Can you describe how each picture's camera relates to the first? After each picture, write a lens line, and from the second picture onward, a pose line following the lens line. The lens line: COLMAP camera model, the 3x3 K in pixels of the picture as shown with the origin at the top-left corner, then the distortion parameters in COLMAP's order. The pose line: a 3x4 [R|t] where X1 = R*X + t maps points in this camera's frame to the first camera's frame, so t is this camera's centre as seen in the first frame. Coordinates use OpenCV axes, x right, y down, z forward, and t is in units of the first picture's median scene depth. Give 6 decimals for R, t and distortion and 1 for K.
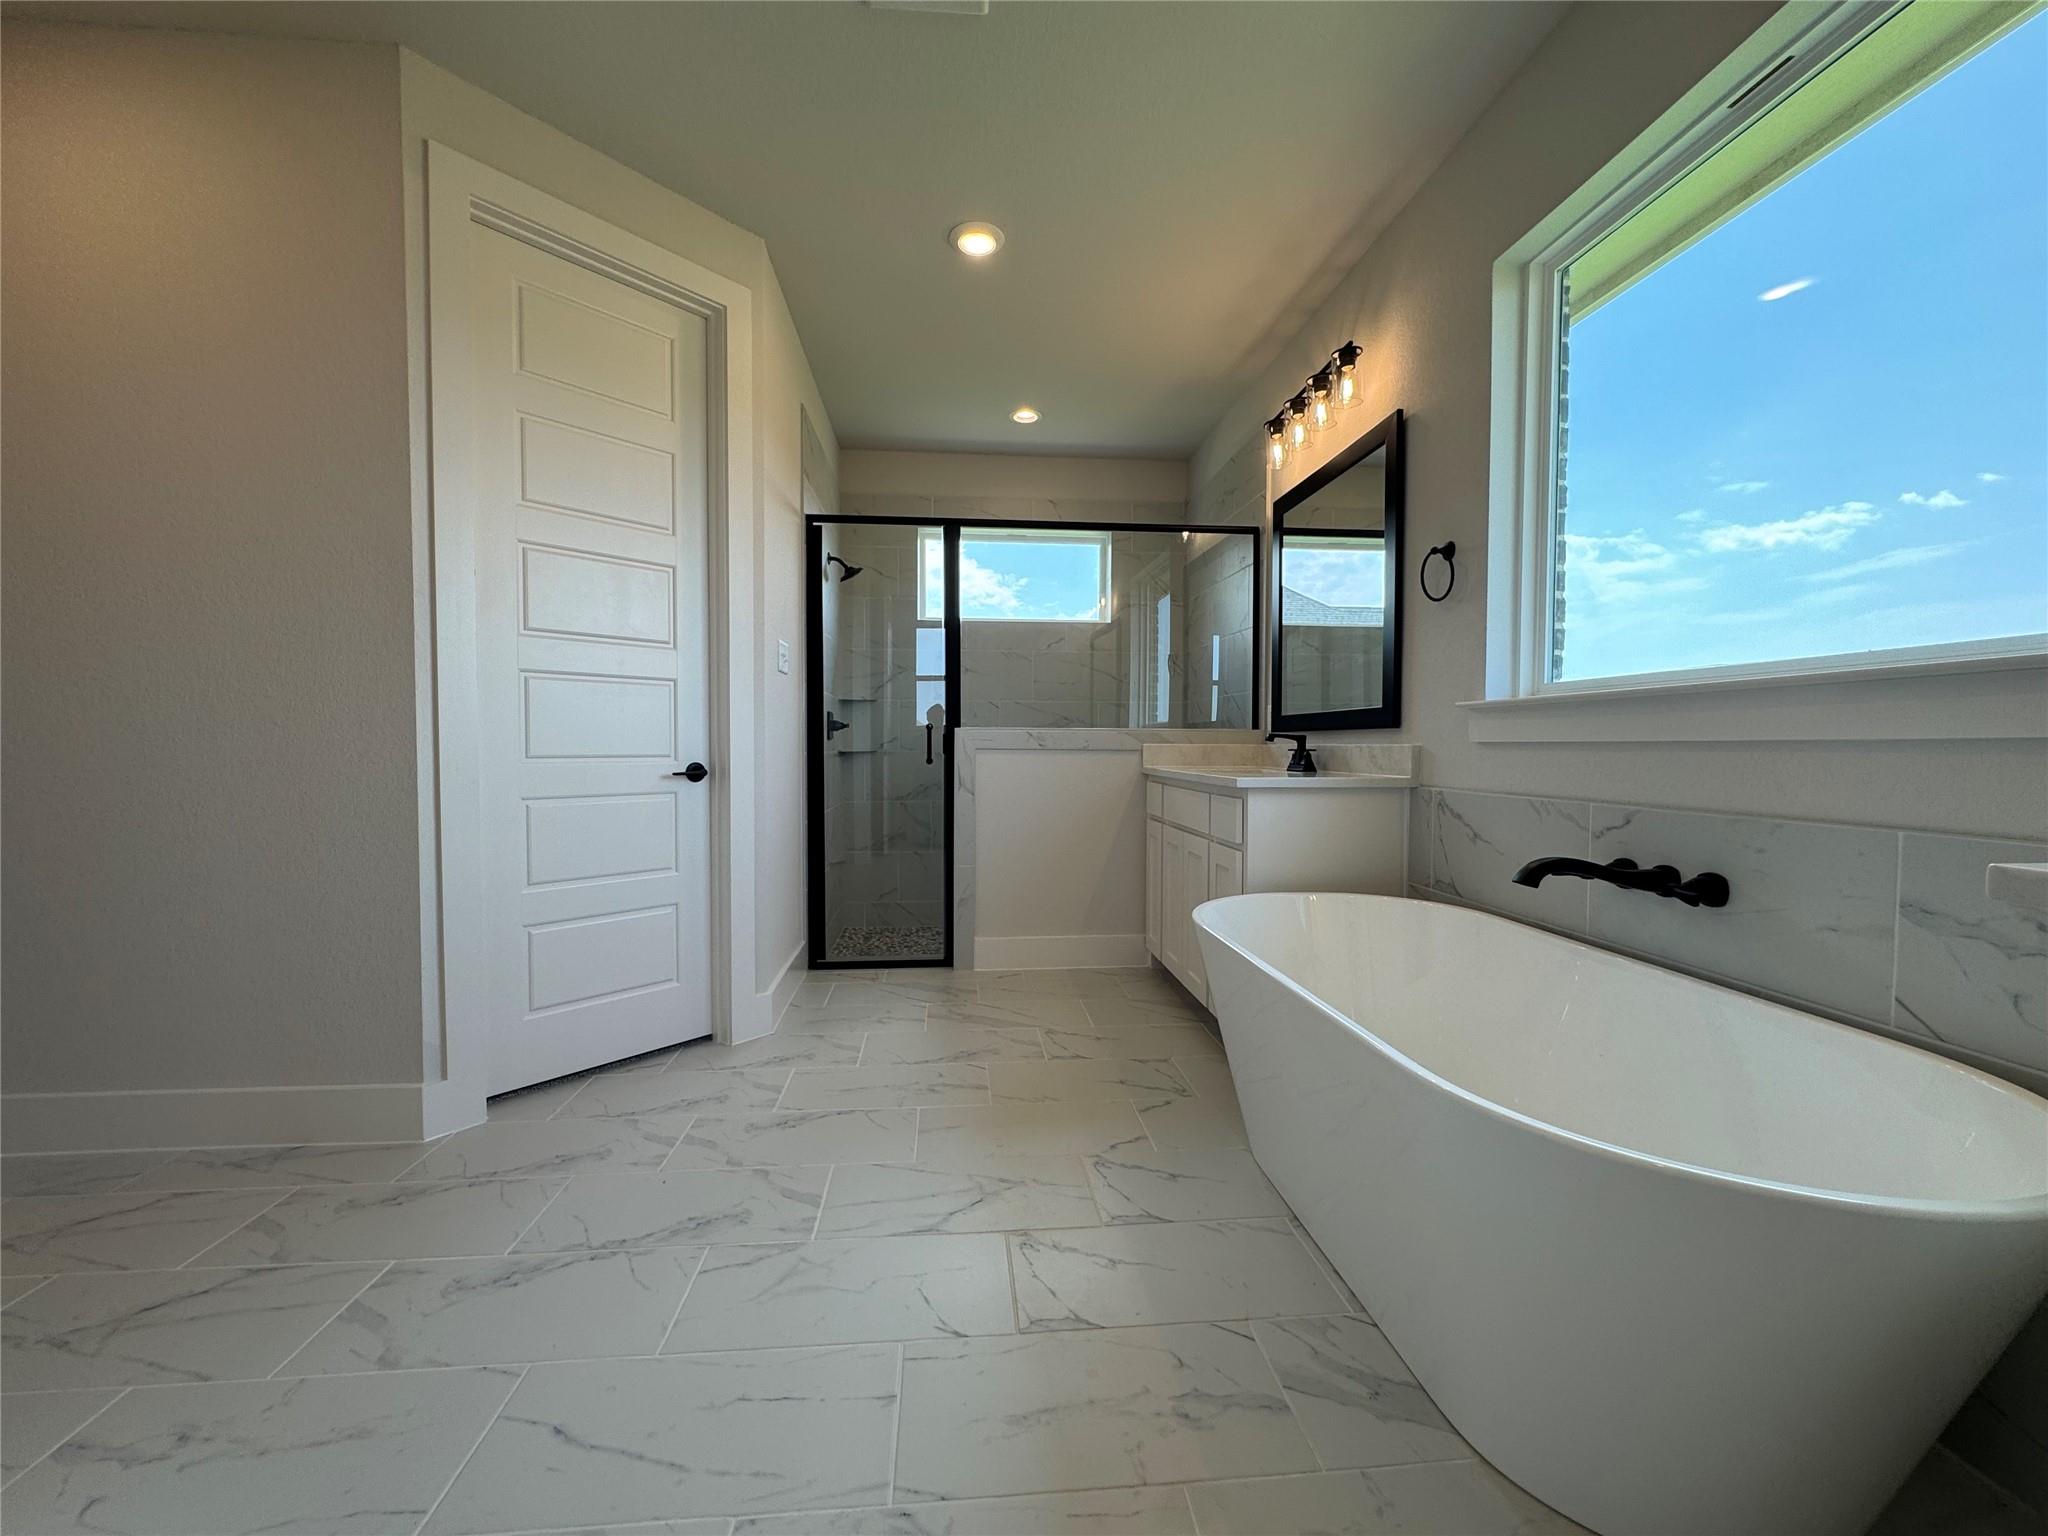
lens RADIAL K [[823.9, 0, 1018.2], [0, 823.9, 768.5], [0, 0, 1]] dist [0.000723, 0.000638]
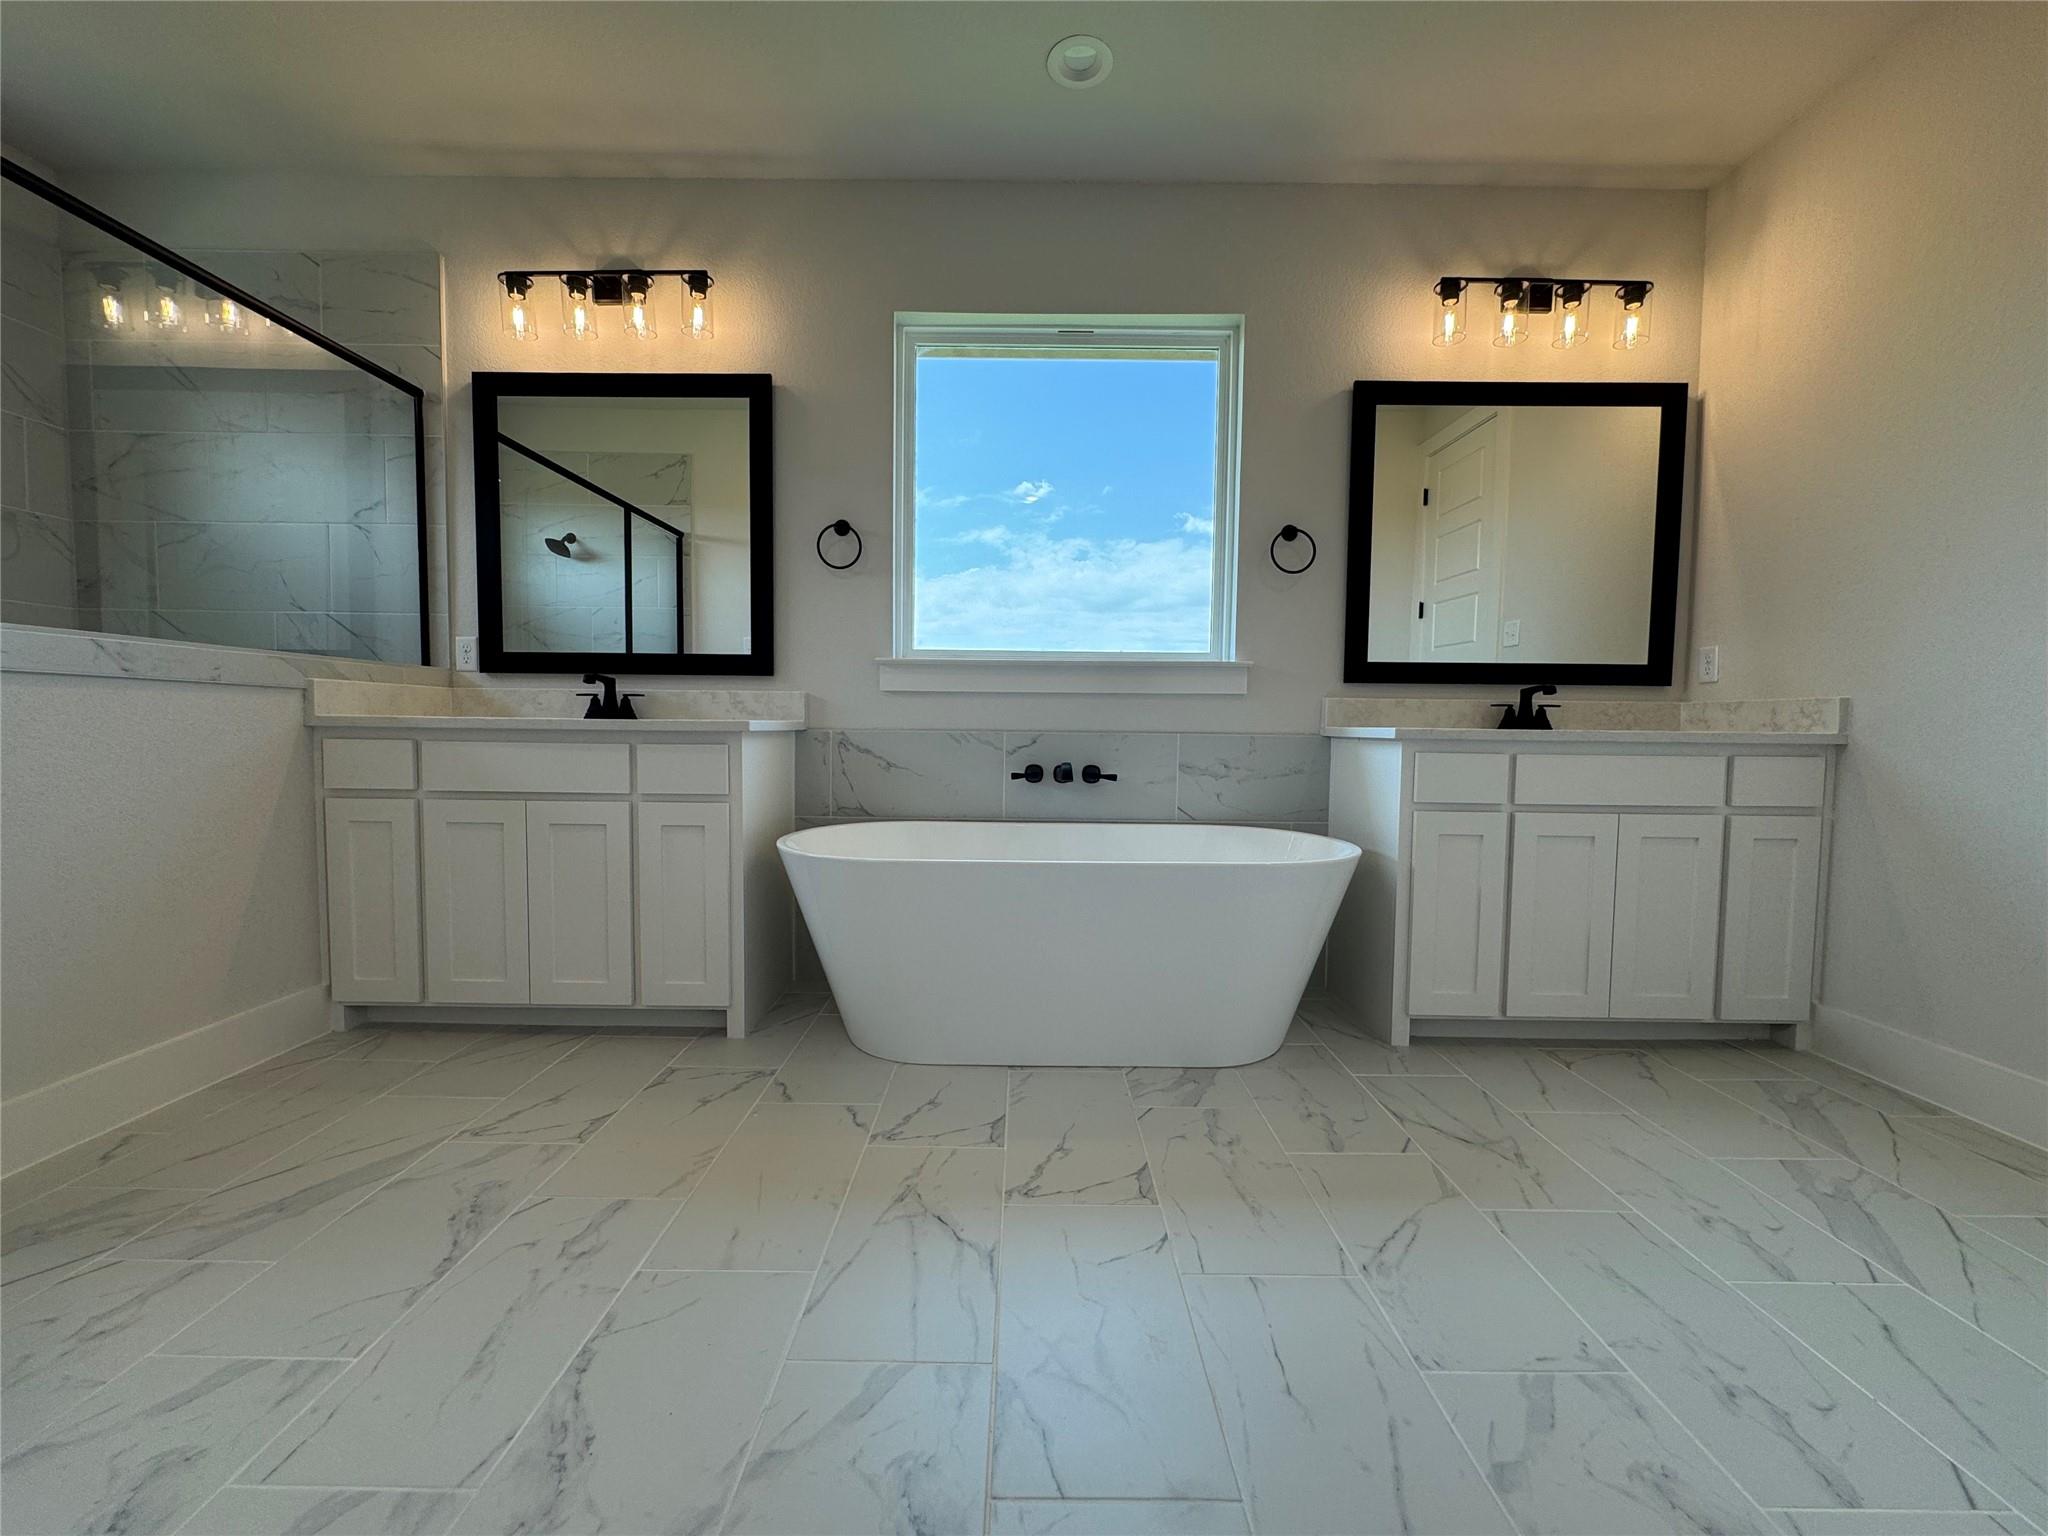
lens RADIAL K [[823.9, 0, 1021.4], [0, 823.9, 766.7], [0, 0, 1]] dist [0.000723, 0.000638]
pose [[0.087286, -0.054046, 0.994716, -0.589120], [0.017058, 0.998462, 0.052753, 0.018151], [-0.996037, 0.012364, 0.088074, 0.584093]]
